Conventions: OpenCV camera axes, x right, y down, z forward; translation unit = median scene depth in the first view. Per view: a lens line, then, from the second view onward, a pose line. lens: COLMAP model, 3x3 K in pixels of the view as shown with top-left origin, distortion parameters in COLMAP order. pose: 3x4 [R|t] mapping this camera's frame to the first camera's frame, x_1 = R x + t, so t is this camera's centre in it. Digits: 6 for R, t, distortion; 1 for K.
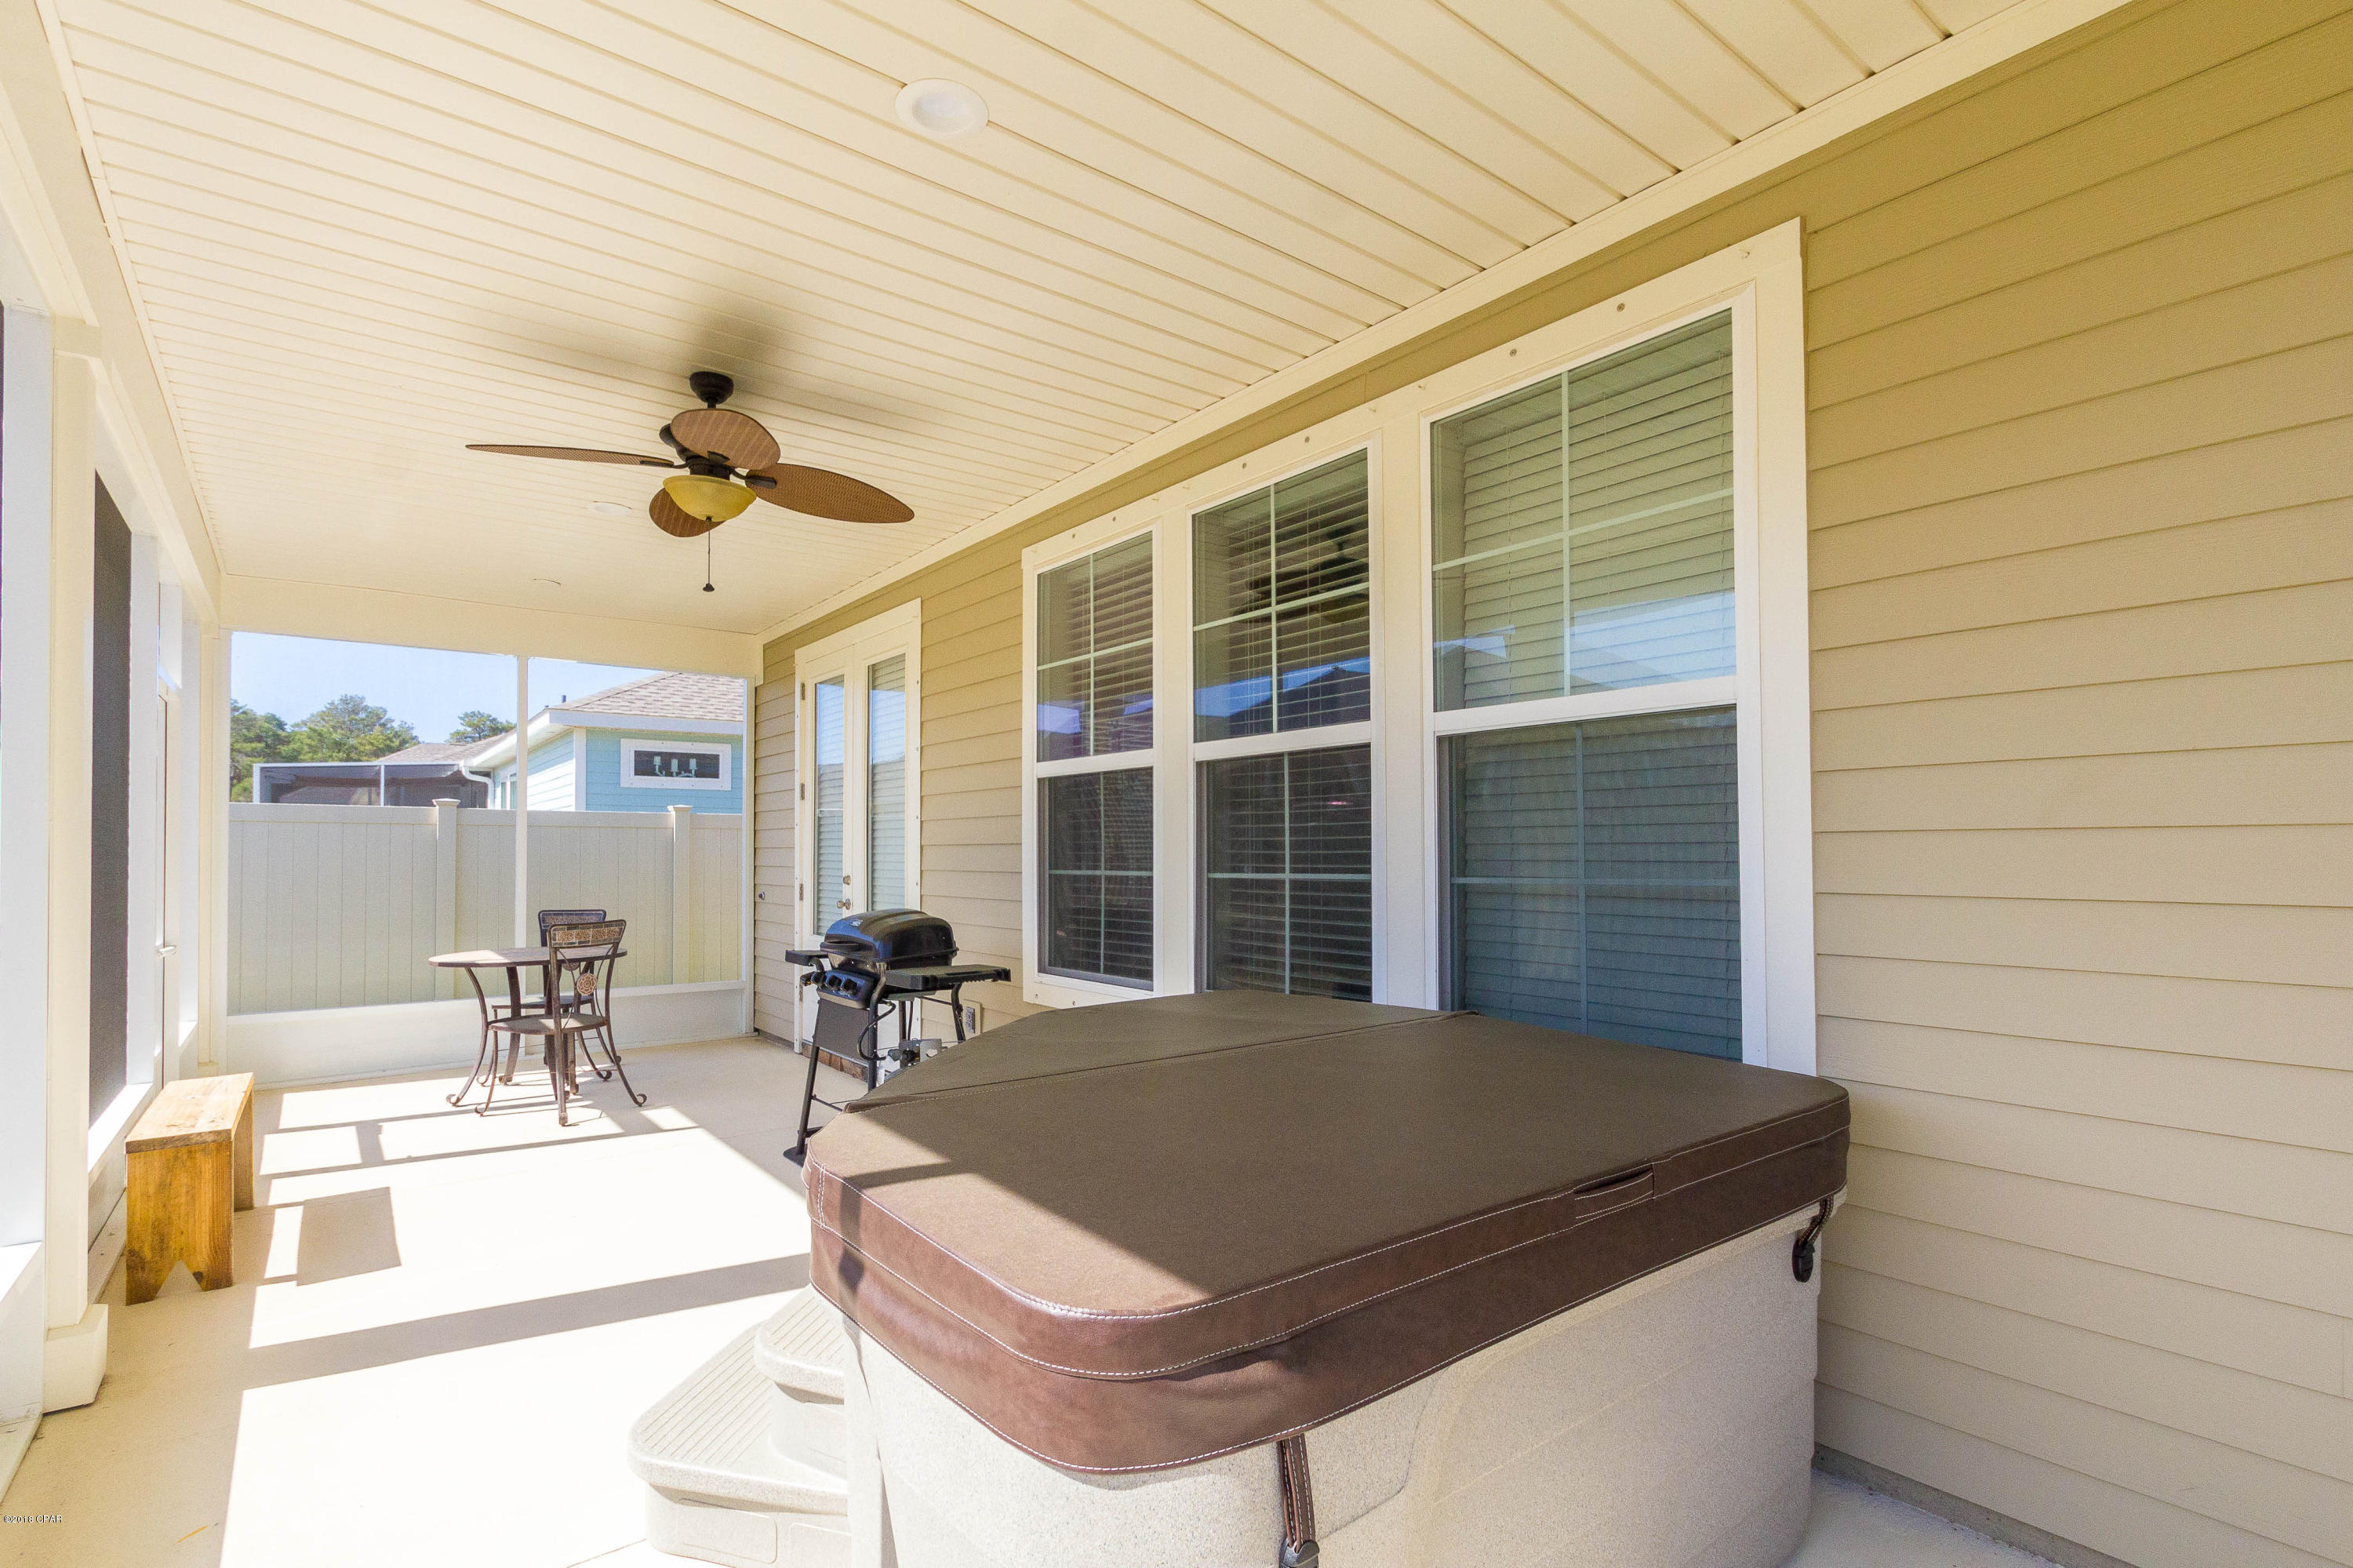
lens RADIAL K [[1095.8, 0, 1139.1], [0, 1095.8, 829.1], [0, 0, 1]] dist [0.003579, -0.000216]
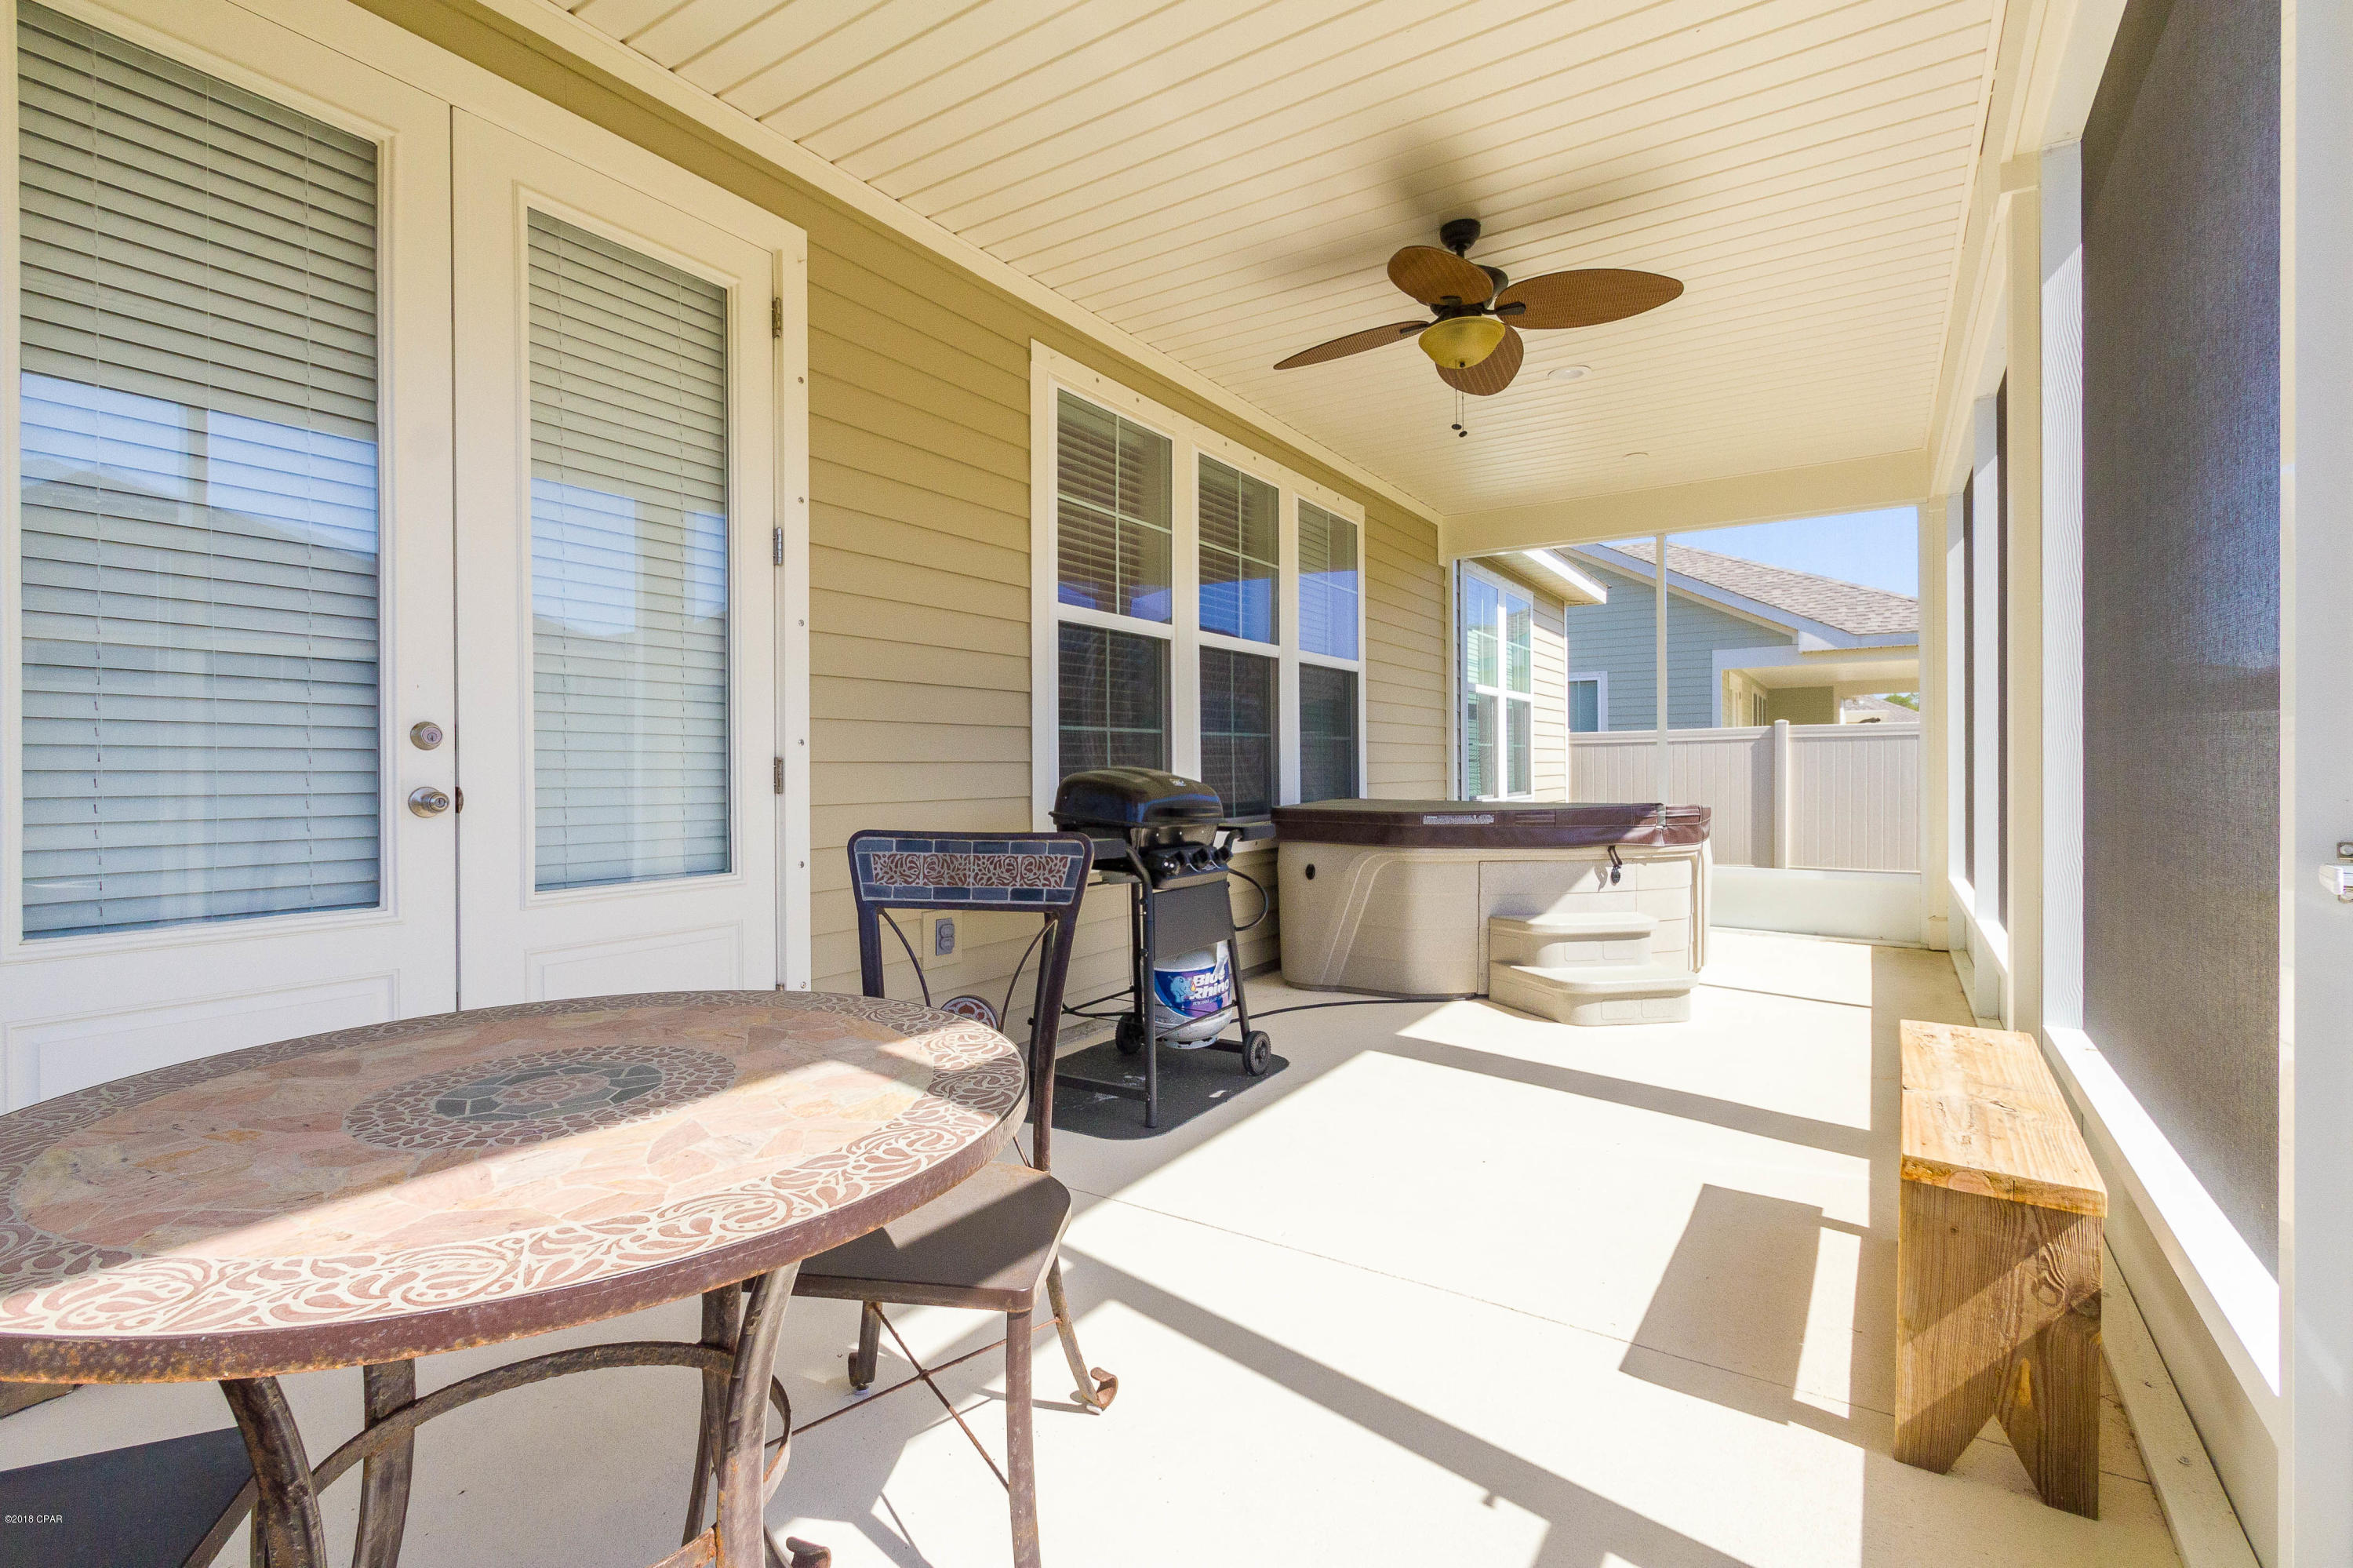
lens RADIAL K [[1095.8, 0, 1170.4], [0, 1095.8, 776.3], [0, 0, 1]] dist [0.003579, -0.000216]
pose [[-0.349951, -0.010964, 0.936704, -1.094638], [-0.012496, 0.999897, 0.007035, 0.081730], [-0.936685, -0.009243, -0.350052, 1.404529]]
